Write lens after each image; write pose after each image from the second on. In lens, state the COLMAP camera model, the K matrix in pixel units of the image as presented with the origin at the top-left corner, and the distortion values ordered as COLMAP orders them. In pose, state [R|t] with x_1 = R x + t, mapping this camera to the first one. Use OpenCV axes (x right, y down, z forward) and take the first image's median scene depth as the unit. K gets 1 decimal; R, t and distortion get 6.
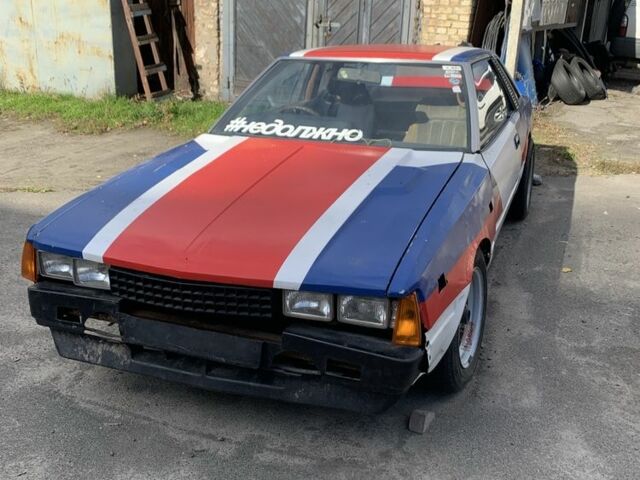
lens RADIAL K [[696.9, 0, 325.1], [0, 696.9, 231.8], [0, 0, 1]] dist [0.020539, 0.000000]
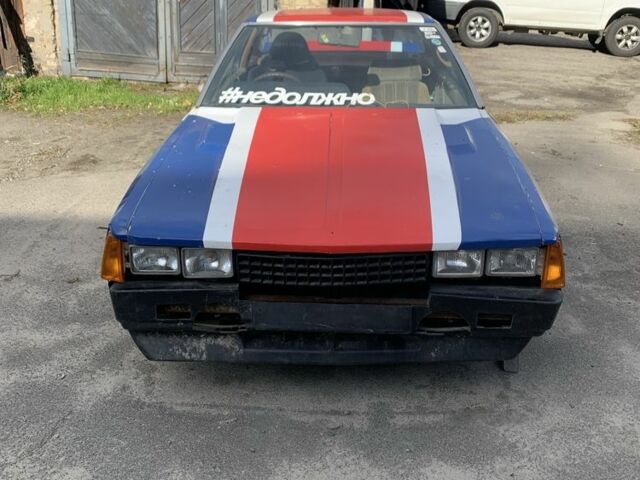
lens RADIAL K [[696.9, 0, 332.4], [0, 696.9, 224.1], [0, 0, 1]] dist [0.020539, 0.000000]
pose [[0.945153, -0.112929, 0.306485, -0.352182], [0.102435, 0.993474, 0.050166, -0.015380], [-0.310150, -0.016020, 0.950553, 0.060992]]
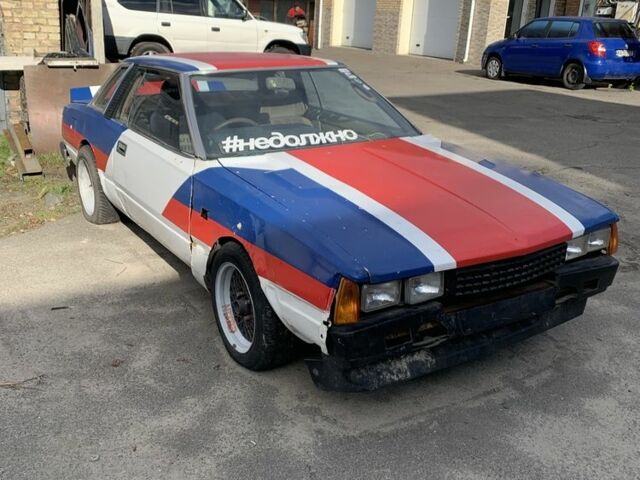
lens RADIAL K [[696.9, 0, 320.5], [0, 696.9, 224.7], [0, 0, 1]] dist [0.020539, 0.000000]
pose [[0.611933, -0.240225, 0.753545, -0.927014], [0.241388, 0.964025, 0.111301, -0.142786], [-0.753173, 0.113788, 0.647906, 0.337852]]
